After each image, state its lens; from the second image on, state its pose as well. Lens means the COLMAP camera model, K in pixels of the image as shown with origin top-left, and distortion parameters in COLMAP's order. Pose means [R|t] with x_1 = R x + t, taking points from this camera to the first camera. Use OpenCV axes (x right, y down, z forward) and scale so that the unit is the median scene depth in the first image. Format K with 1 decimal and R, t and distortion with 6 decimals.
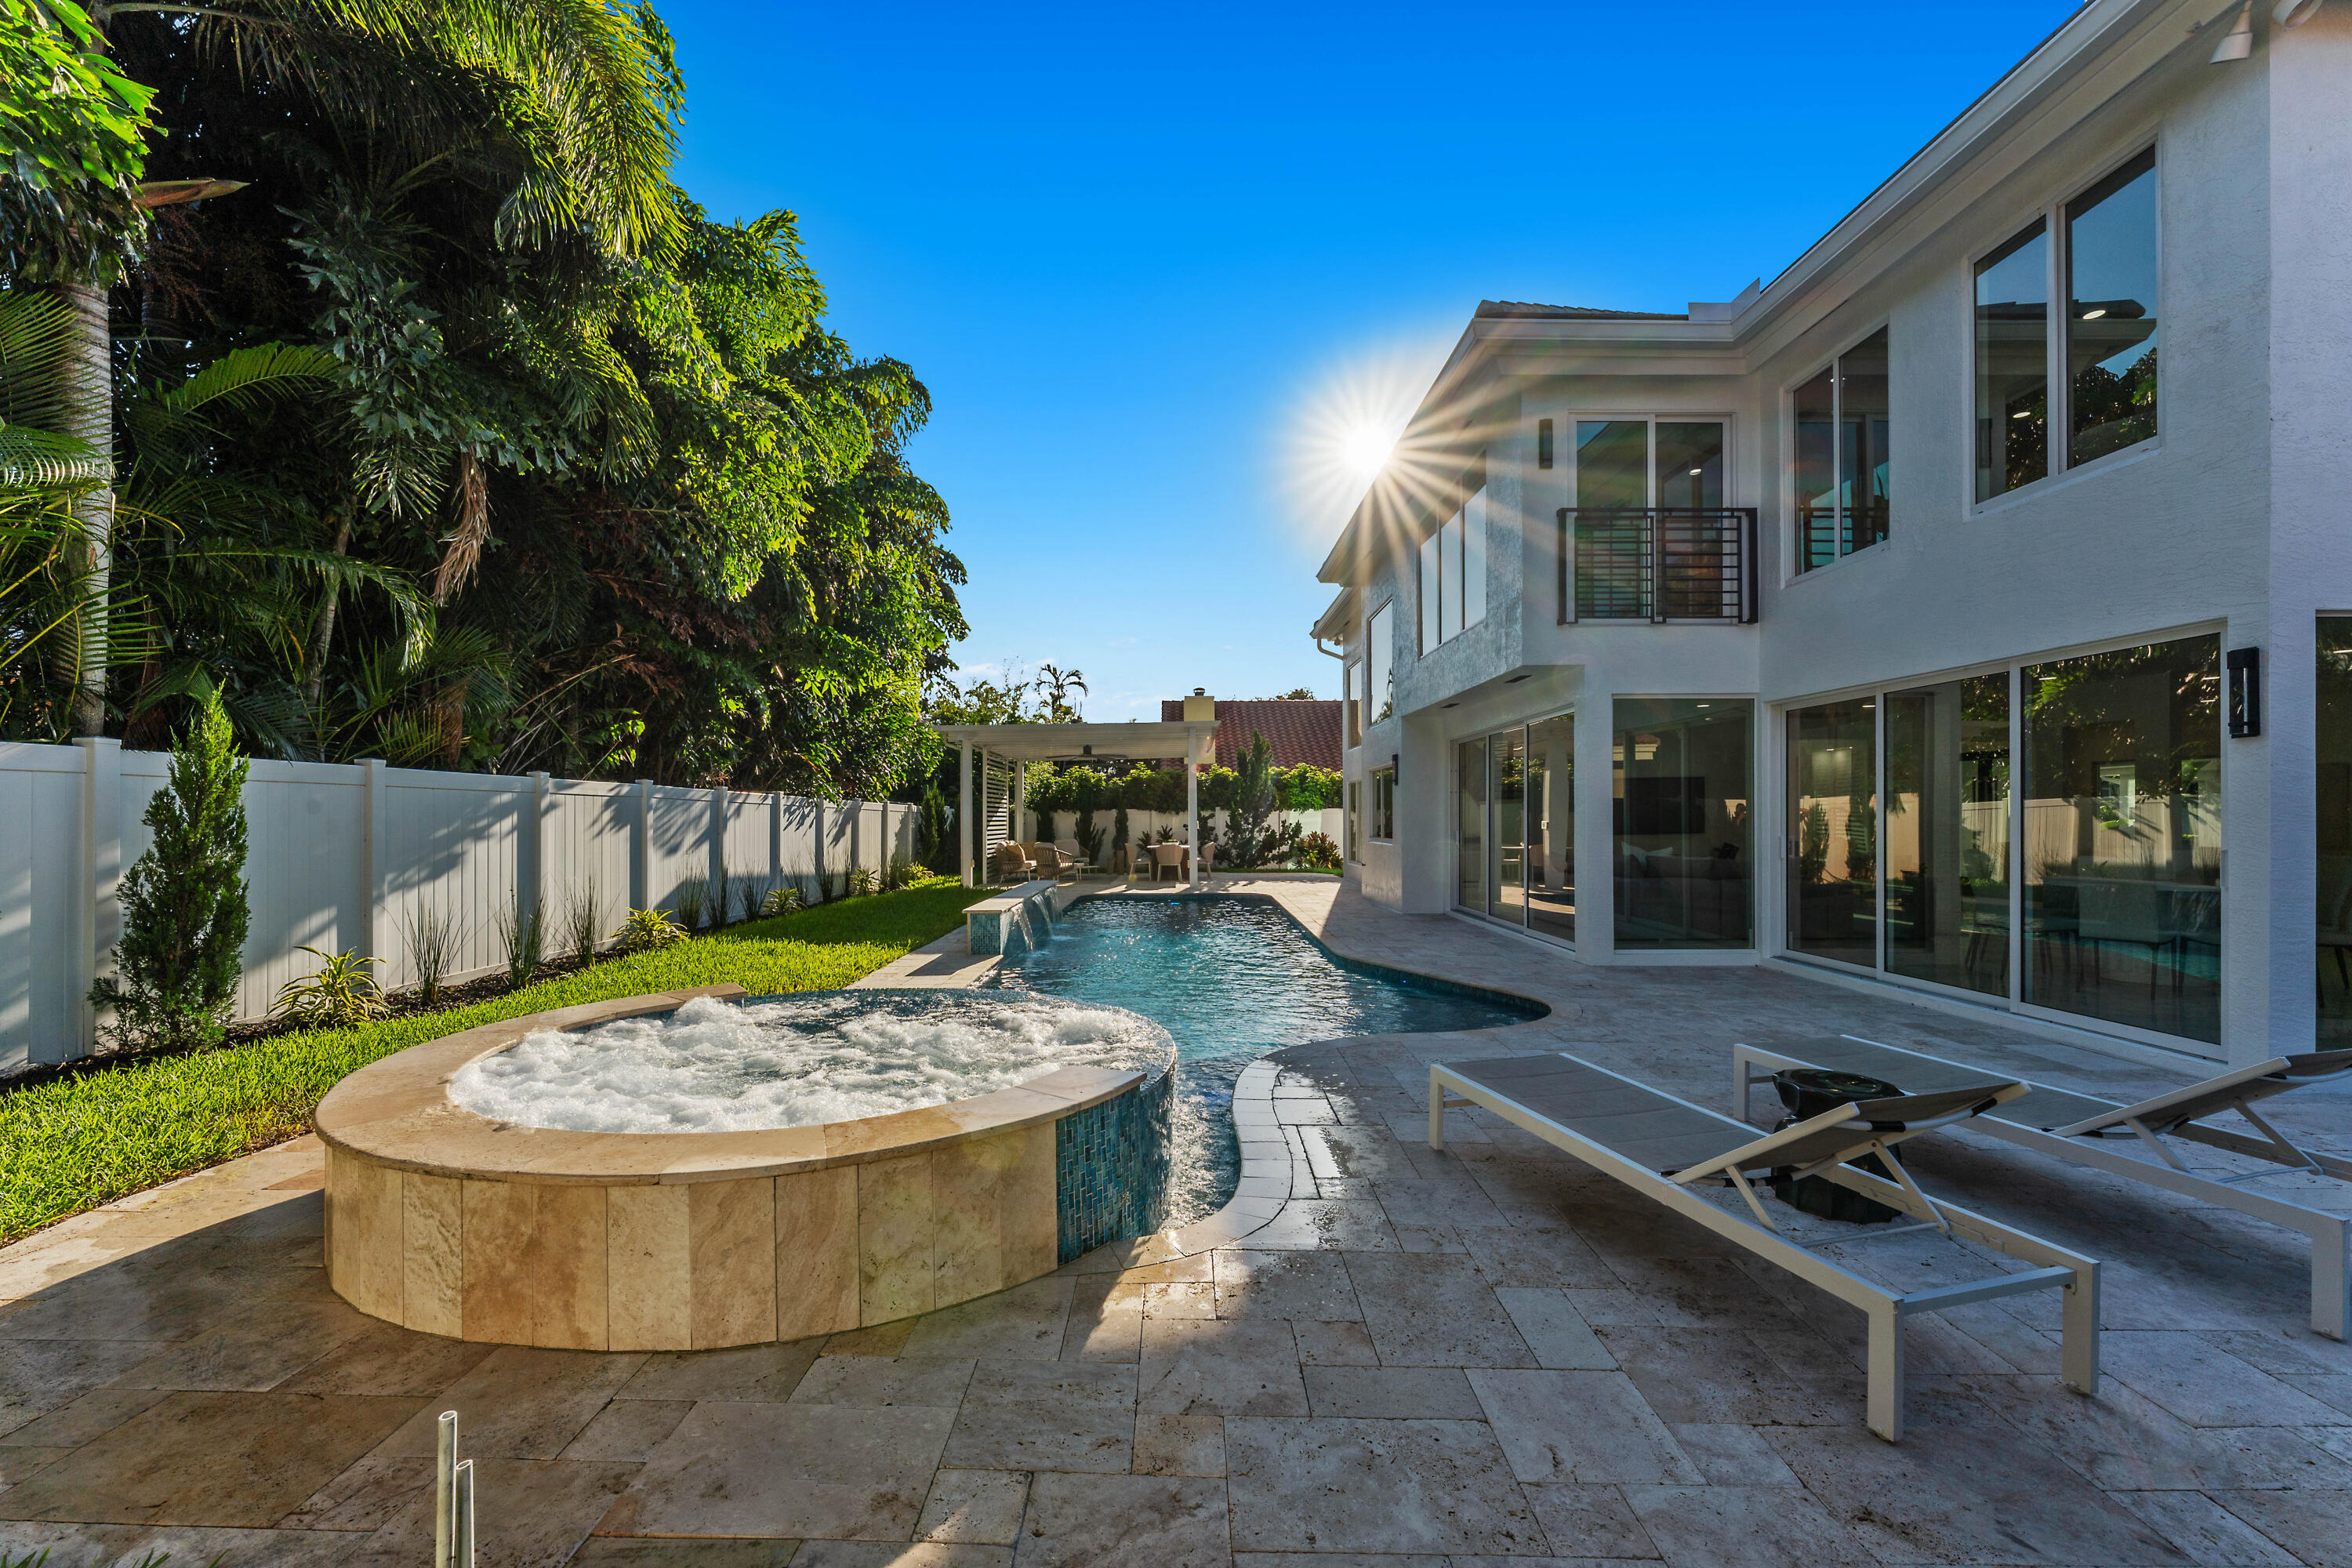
lens RADIAL K [[943.9, 0, 1177.2], [0, 943.9, 801.4], [0, 0, 1]] dist [-0.003248, 0.000144]
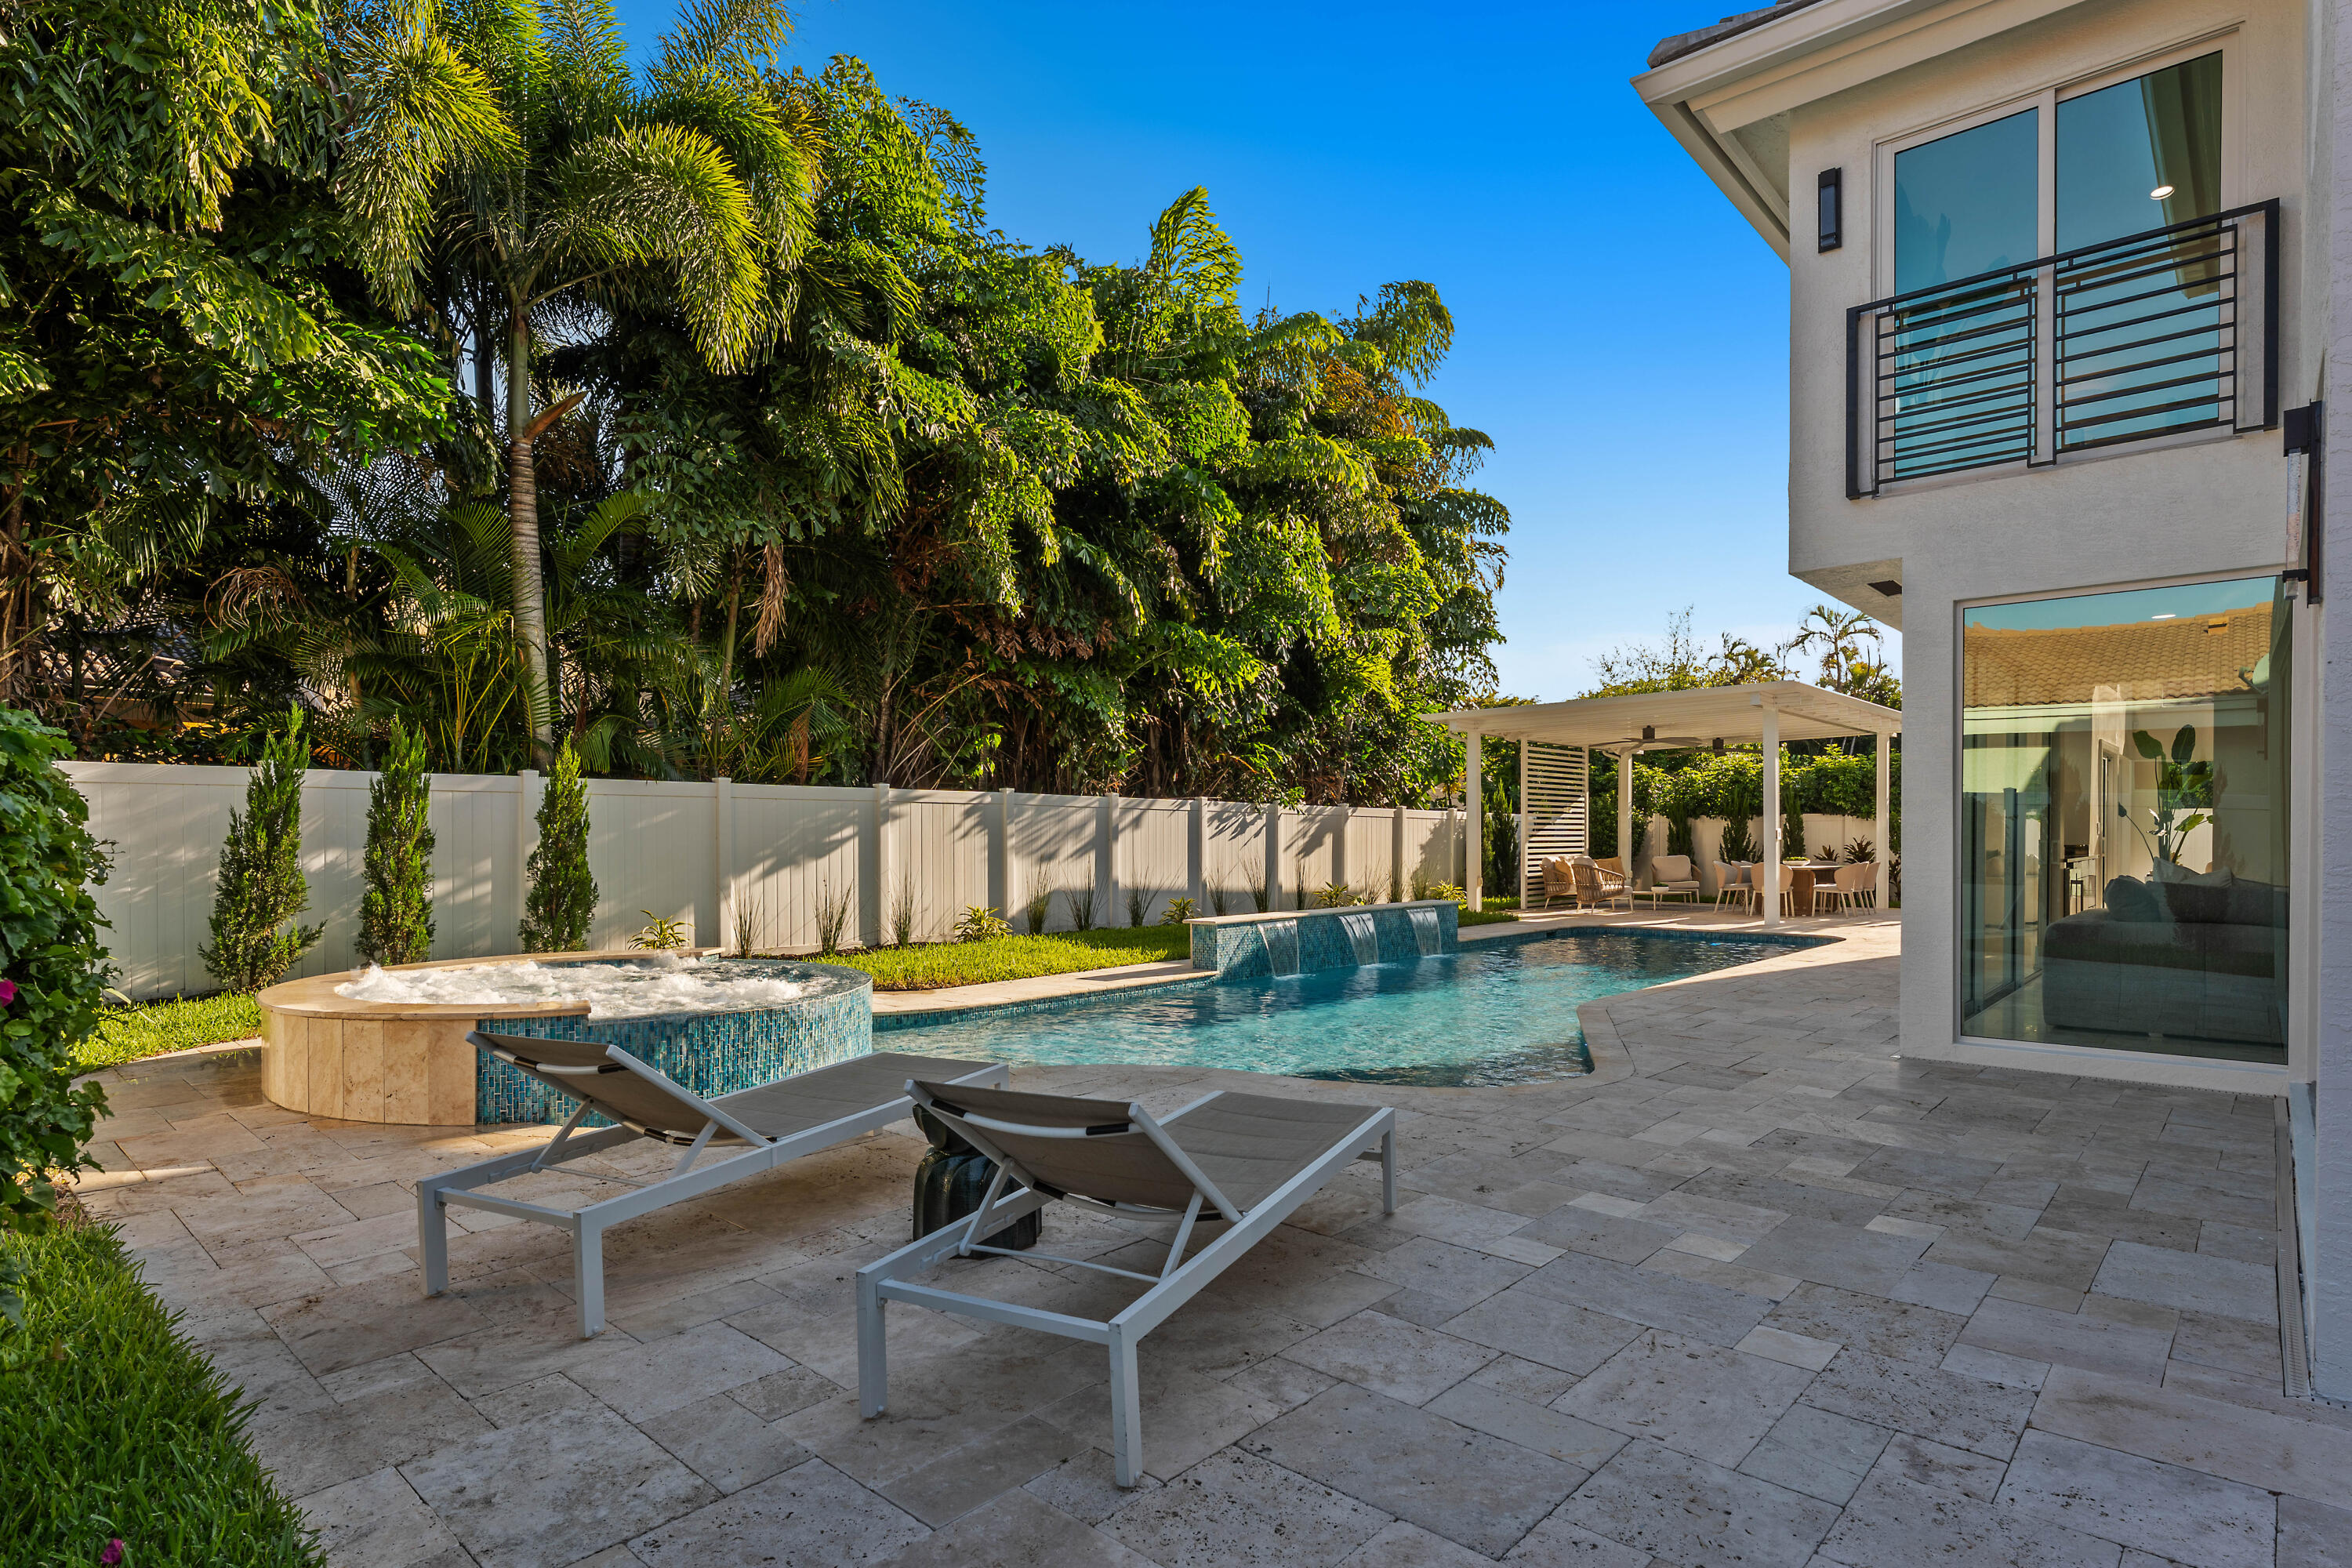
lens RADIAL K [[1233.4, 0, 1167.5], [0, 1233.4, 791.0], [0, 0, 1]] dist [-0.007452, 0.000031]
pose [[0.742175, -0.025871, -0.669707, 0.518071], [0.013293, 0.999626, -0.023884, 0.015403], [0.670074, 0.008824, 0.742241, 0.091922]]
